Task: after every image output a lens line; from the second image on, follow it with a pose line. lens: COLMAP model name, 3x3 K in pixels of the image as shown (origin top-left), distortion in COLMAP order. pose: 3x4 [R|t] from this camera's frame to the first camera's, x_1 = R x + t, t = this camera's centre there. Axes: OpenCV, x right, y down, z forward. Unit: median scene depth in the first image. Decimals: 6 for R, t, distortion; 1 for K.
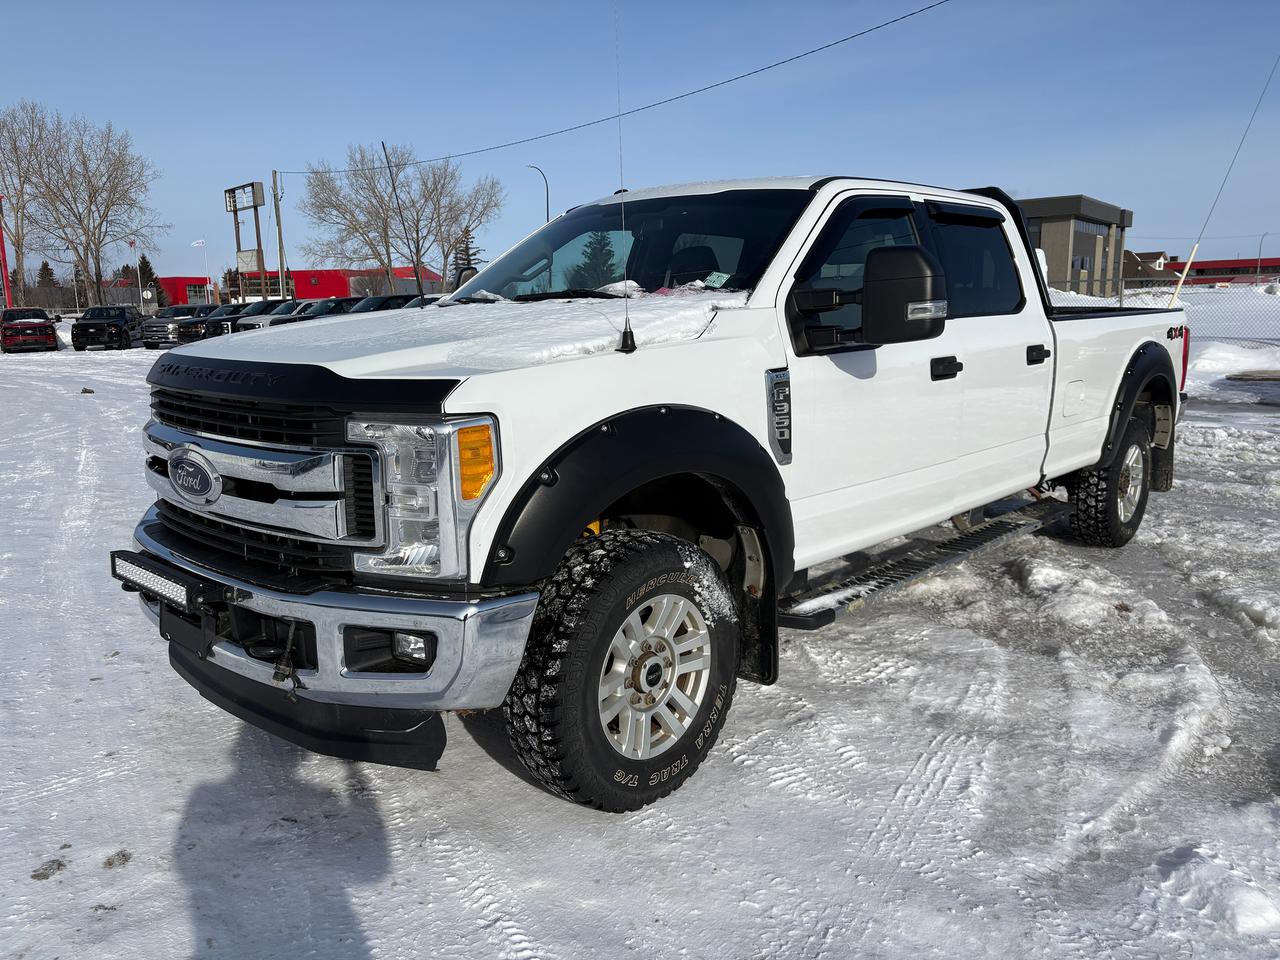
lens RADIAL K [[956.8, 0, 644.8], [0, 956.8, 485.6], [0, 0, 1]] dist [0.022515, -0.017046]
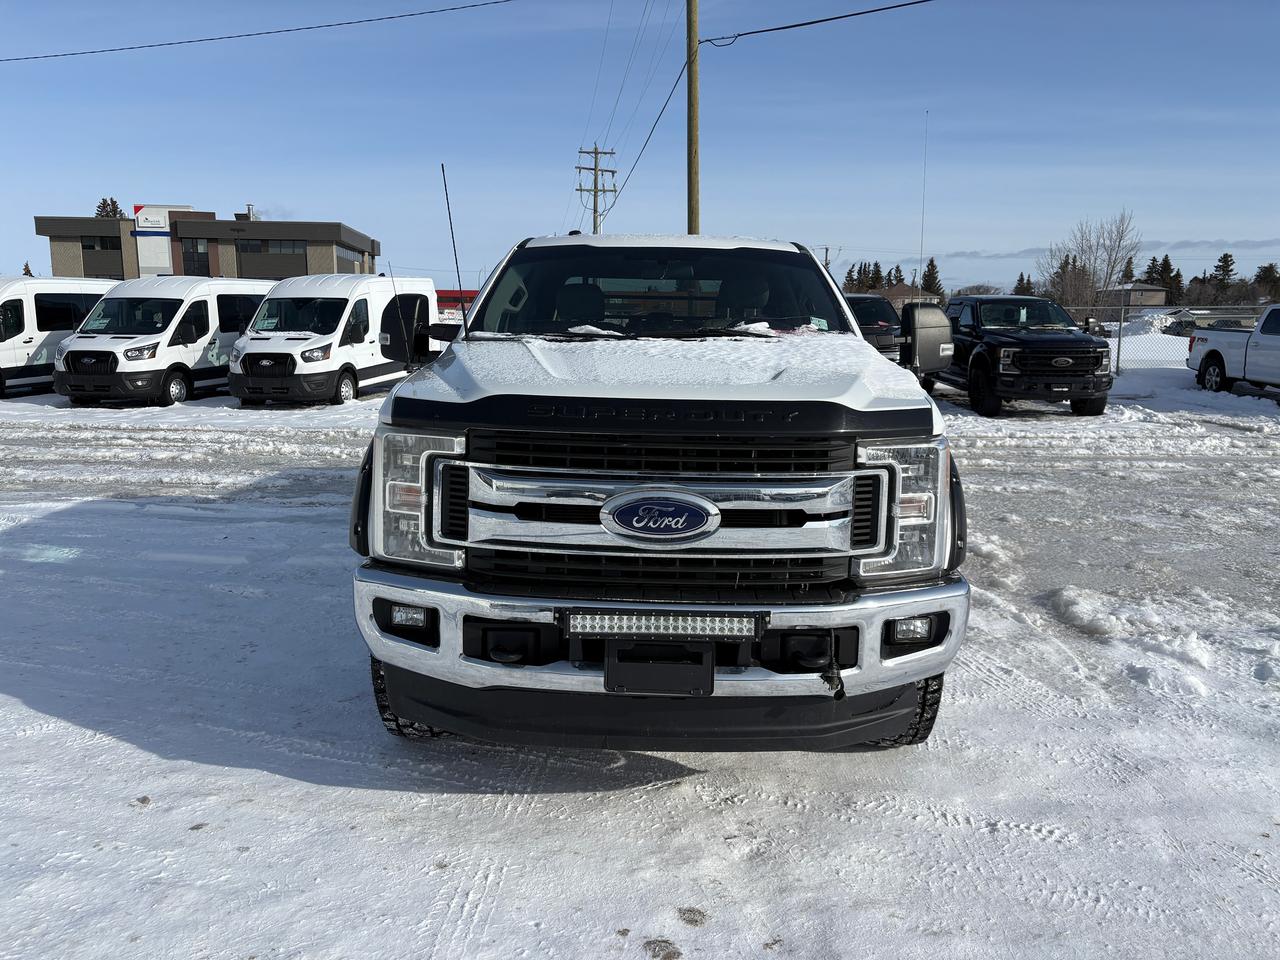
lens RADIAL K [[956.8, 0, 648.2], [0, 956.8, 472.3], [0, 0, 1]] dist [0.022515, -0.017046]
pose [[0.739636, -0.079393, 0.668308, -1.153079], [0.101065, 0.994860, 0.006336, -0.062753], [-0.665376, 0.062856, 0.743858, 0.277092]]
